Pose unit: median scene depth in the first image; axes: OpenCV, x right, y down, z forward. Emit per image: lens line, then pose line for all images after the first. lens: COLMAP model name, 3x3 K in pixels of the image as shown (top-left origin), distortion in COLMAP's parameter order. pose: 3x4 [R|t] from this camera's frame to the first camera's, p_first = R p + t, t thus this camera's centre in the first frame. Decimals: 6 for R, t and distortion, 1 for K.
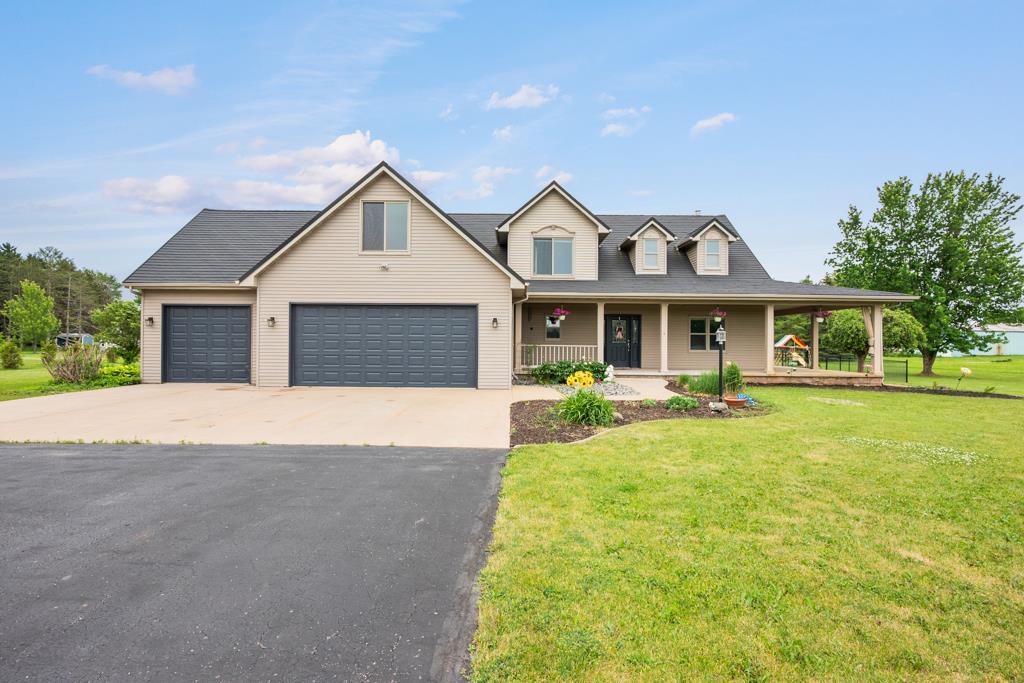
lens RADIAL K [[519.4, 0, 512.0], [0, 519.4, 341.5], [0, 0, 1]] dist [0.001675, 0.000910]
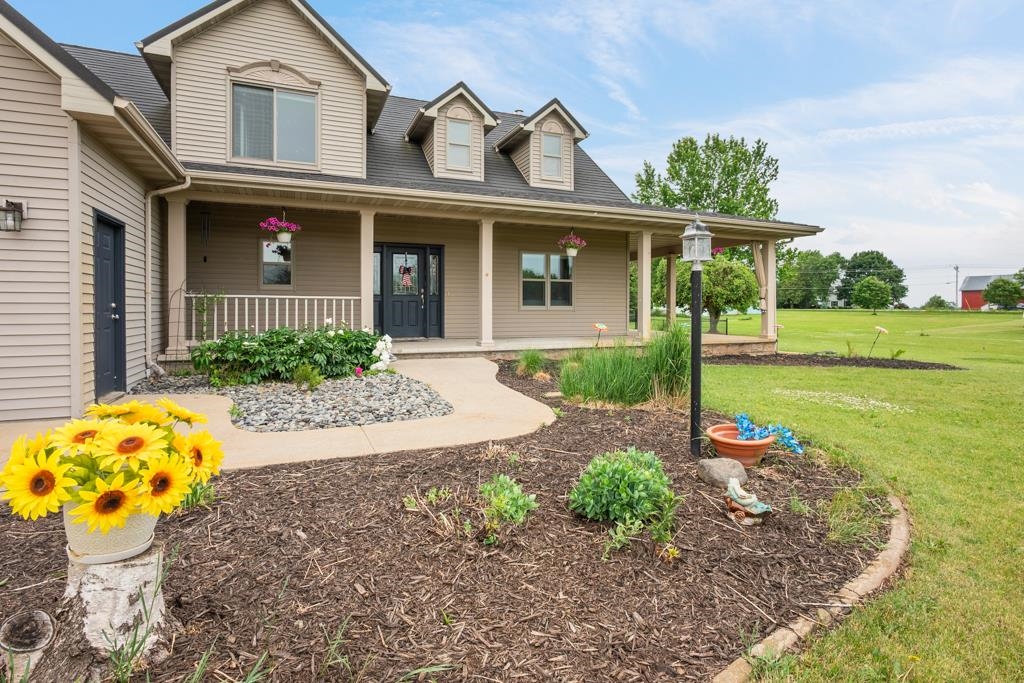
lens RADIAL K [[514.8, 0, 513.1], [0, 514.8, 301.1], [0, 0, 1]] dist [-0.001031, 0.000101]
pose [[0.922662, -0.000953, 0.385609, 0.100707], [0.004084, 0.999965, -0.007301, 0.015343], [-0.385589, 0.008311, 0.922633, 0.450460]]
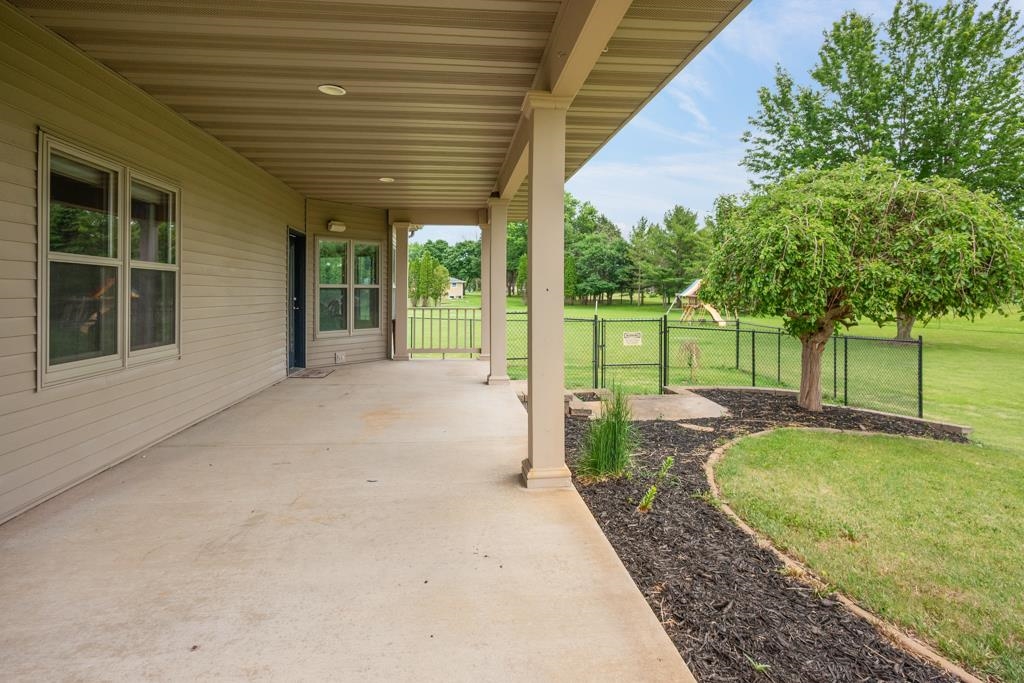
lens RADIAL K [[525.2, 0, 511.9], [0, 525.2, 295.8], [0, 0, 1]] dist [-0.014467, 0.009734]
pose [[0.994377, -0.021422, 0.103704, 0.613294], [0.020534, 0.999743, 0.009617, -0.004478], [-0.103883, -0.007434, 0.994562, 0.936863]]
